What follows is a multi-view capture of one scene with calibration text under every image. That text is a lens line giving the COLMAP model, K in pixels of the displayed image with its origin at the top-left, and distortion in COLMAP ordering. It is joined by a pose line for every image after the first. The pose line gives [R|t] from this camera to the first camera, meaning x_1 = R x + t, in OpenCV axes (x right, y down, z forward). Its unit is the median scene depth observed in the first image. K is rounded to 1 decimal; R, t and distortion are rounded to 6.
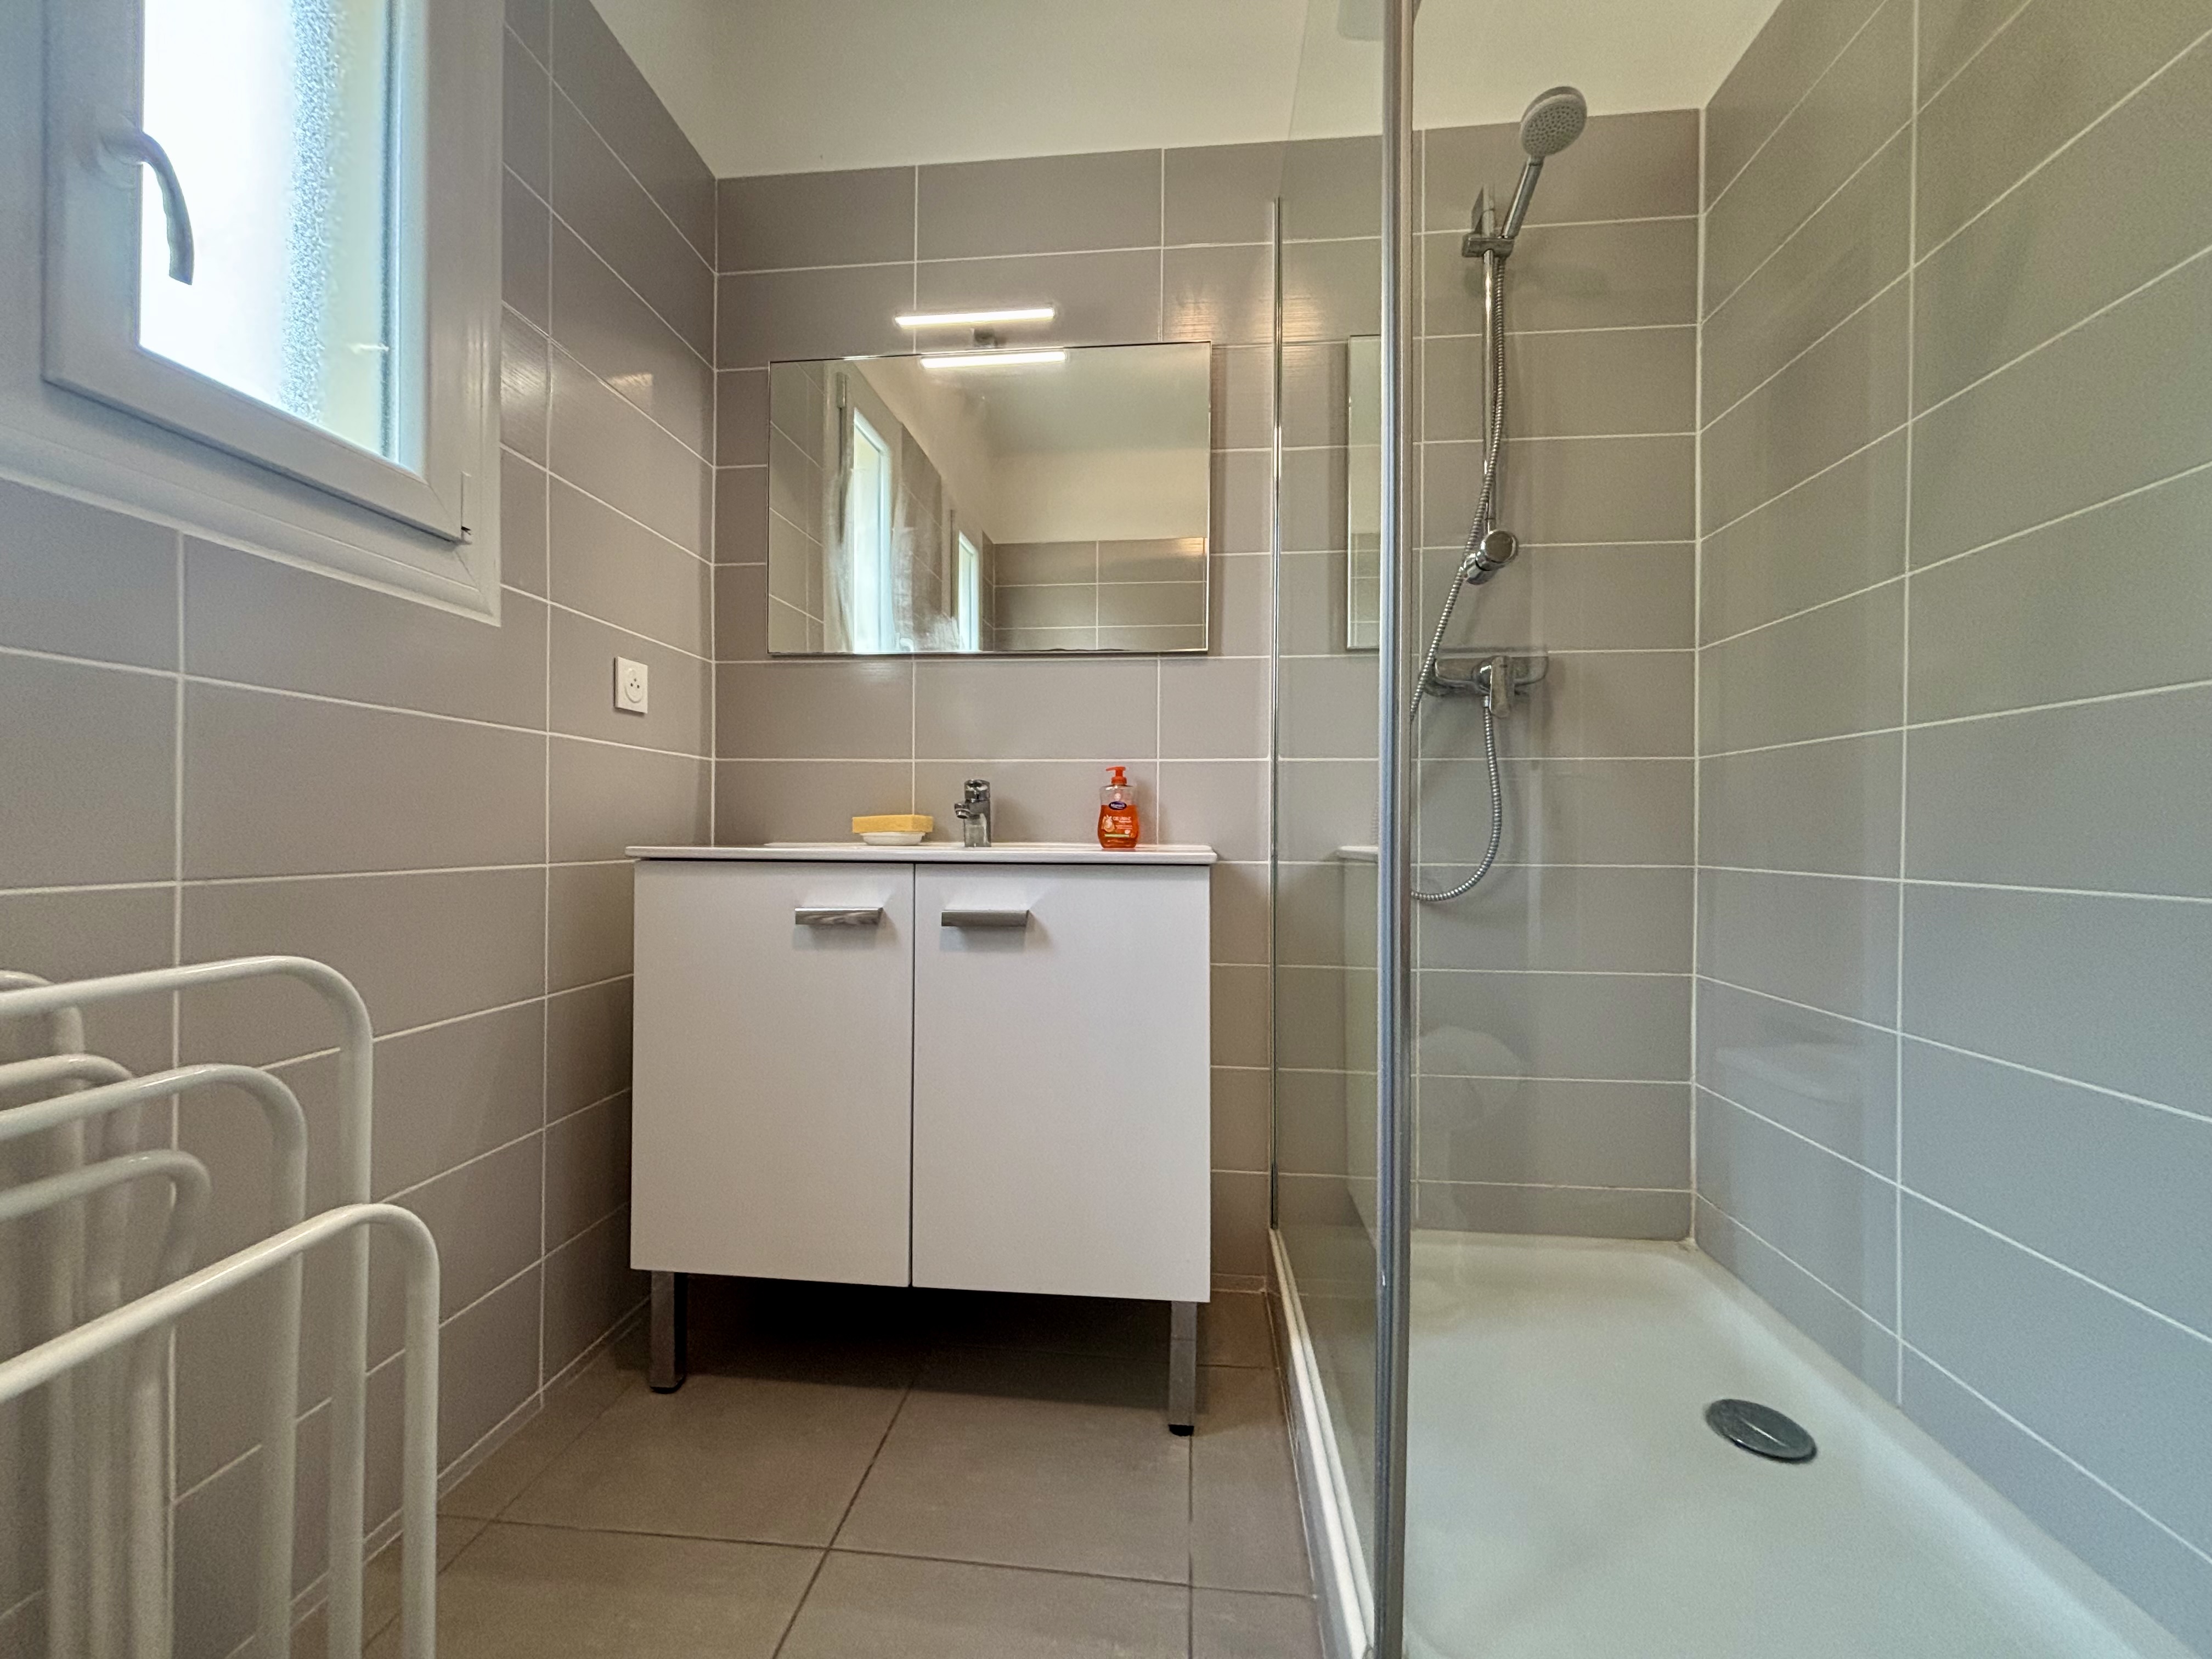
lens RADIAL K [[886.1, 0, 1110.2], [0, 886.1, 830.3], [0, 0, 1]] dist [-0.002959, -0.000676]
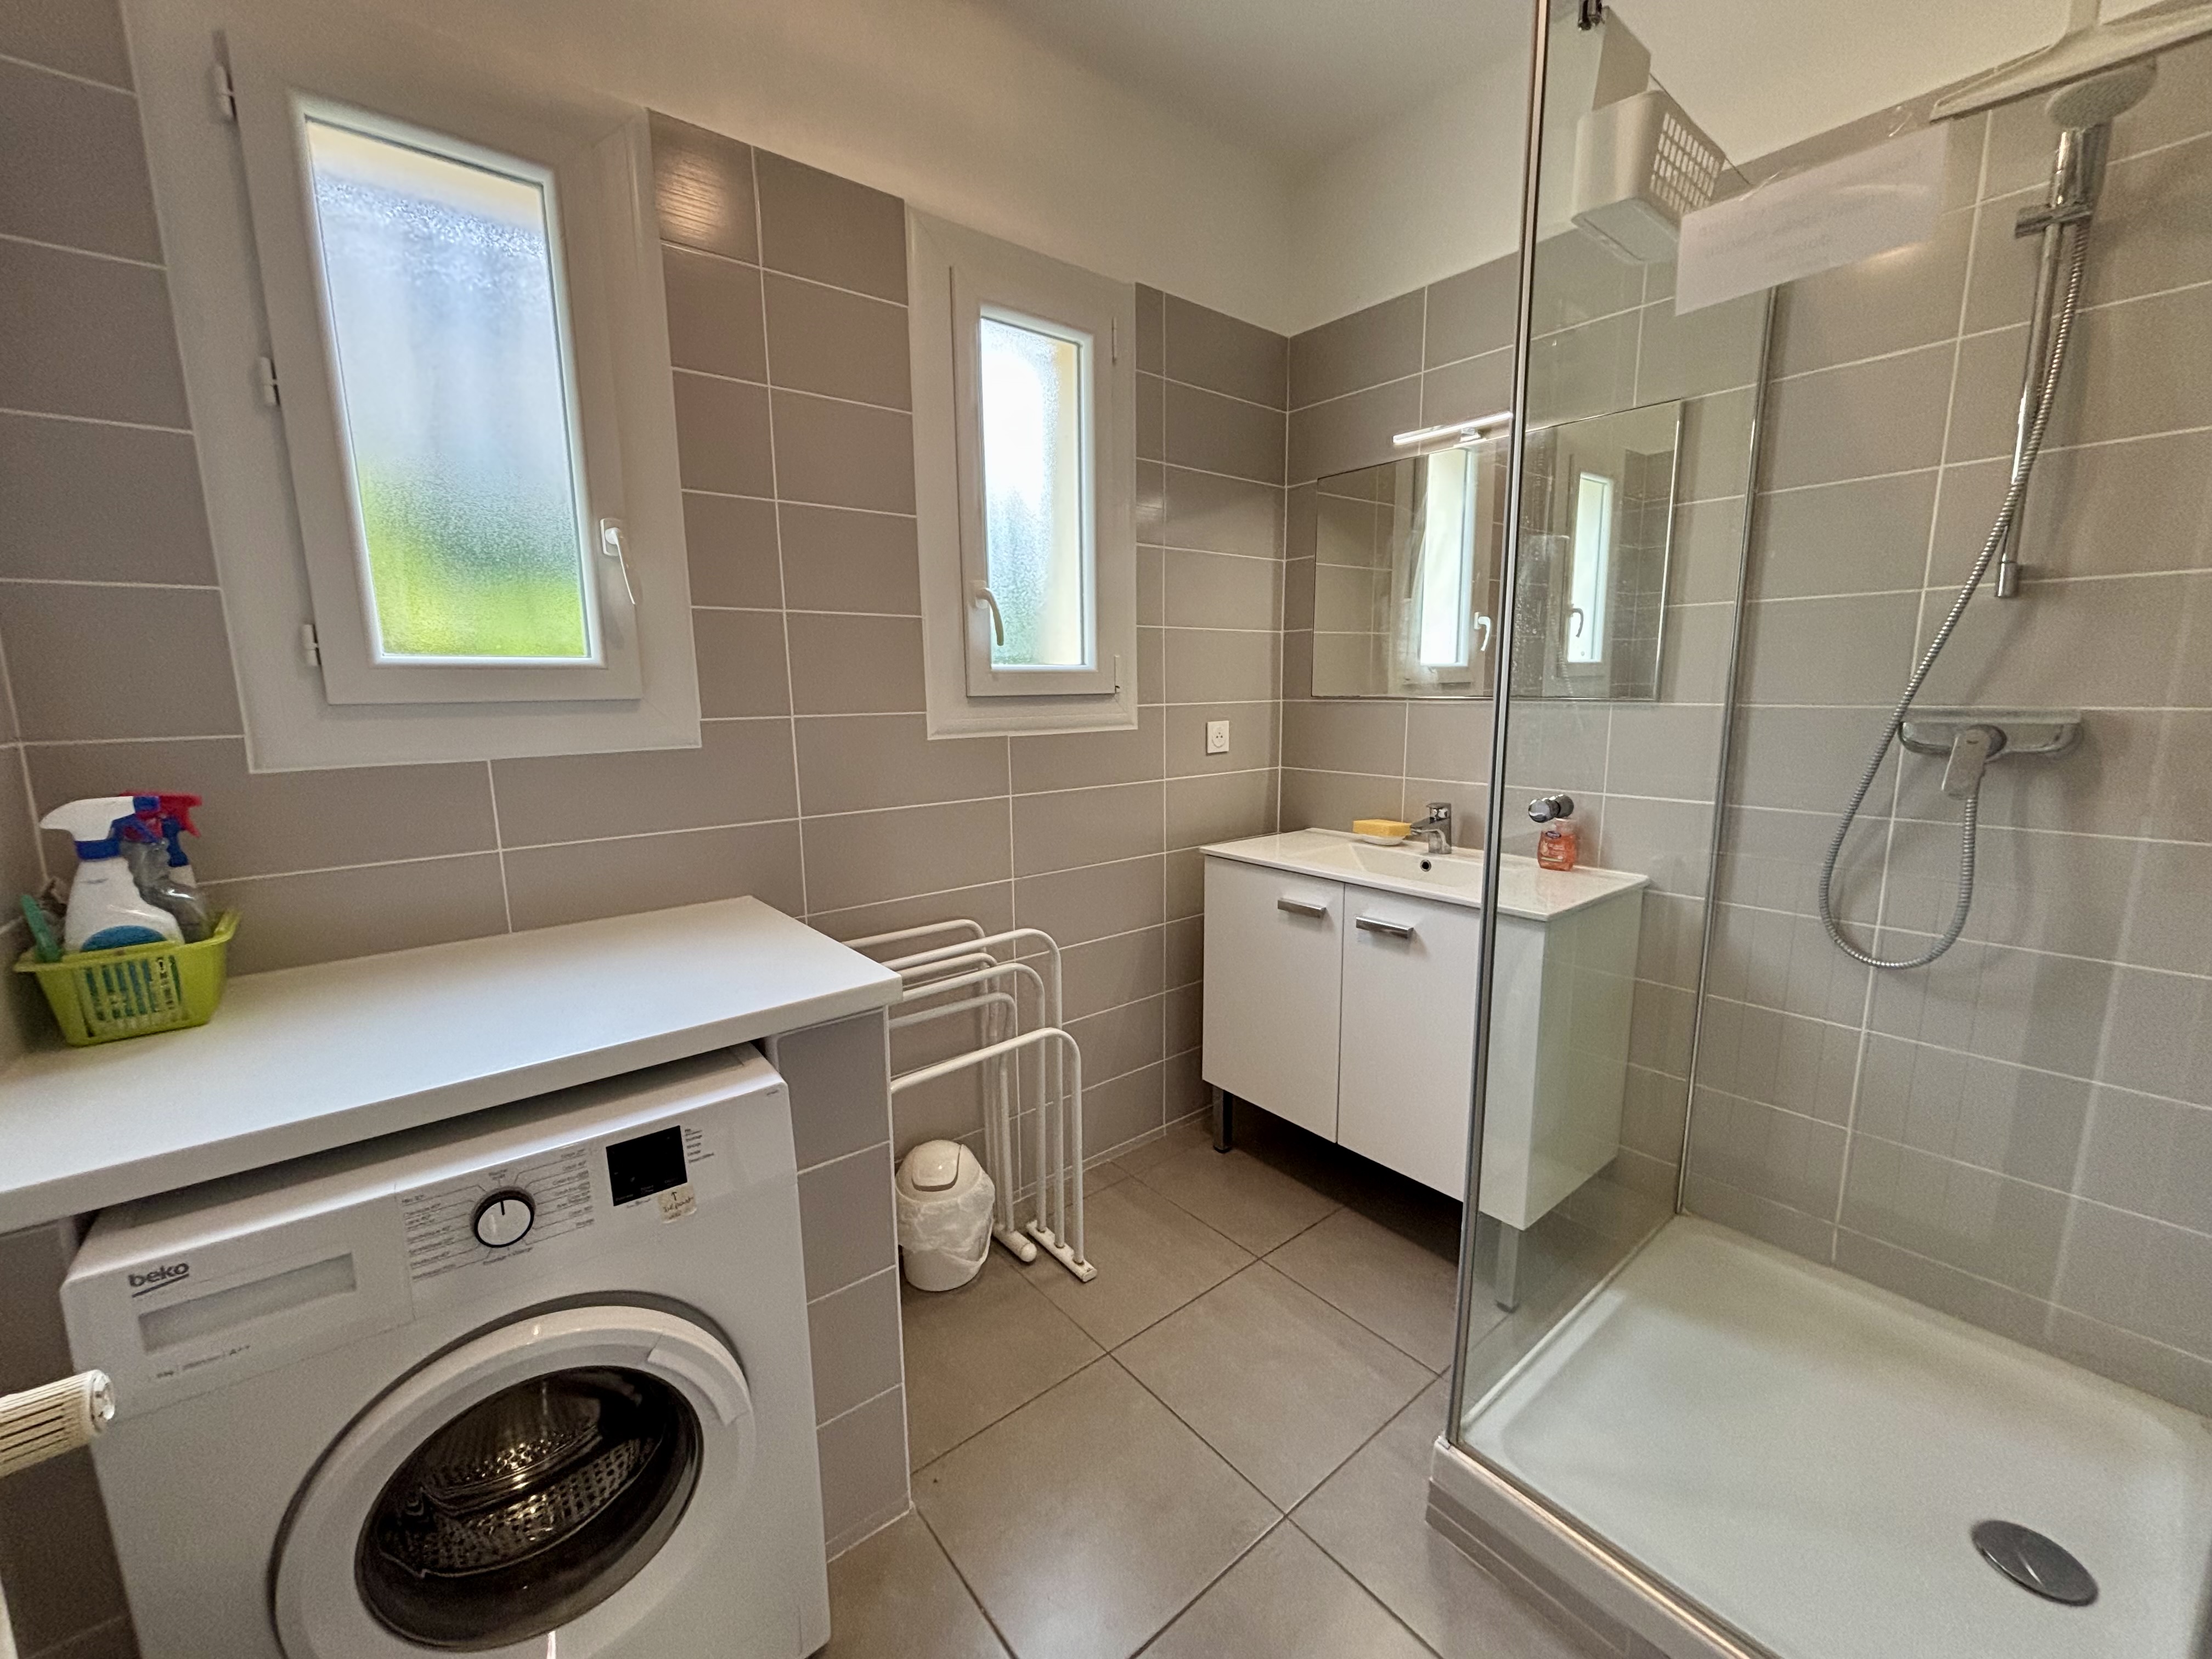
lens RADIAL K [[886.1, 0, 1103.1], [0, 886.1, 828.5], [0, 0, 1]] dist [-0.002959, -0.000676]
pose [[0.695840, 0.099642, -0.711251, 0.555356], [0.018166, 0.987570, 0.156125, -0.296964], [0.717967, -0.121558, 0.685381, -0.317759]]
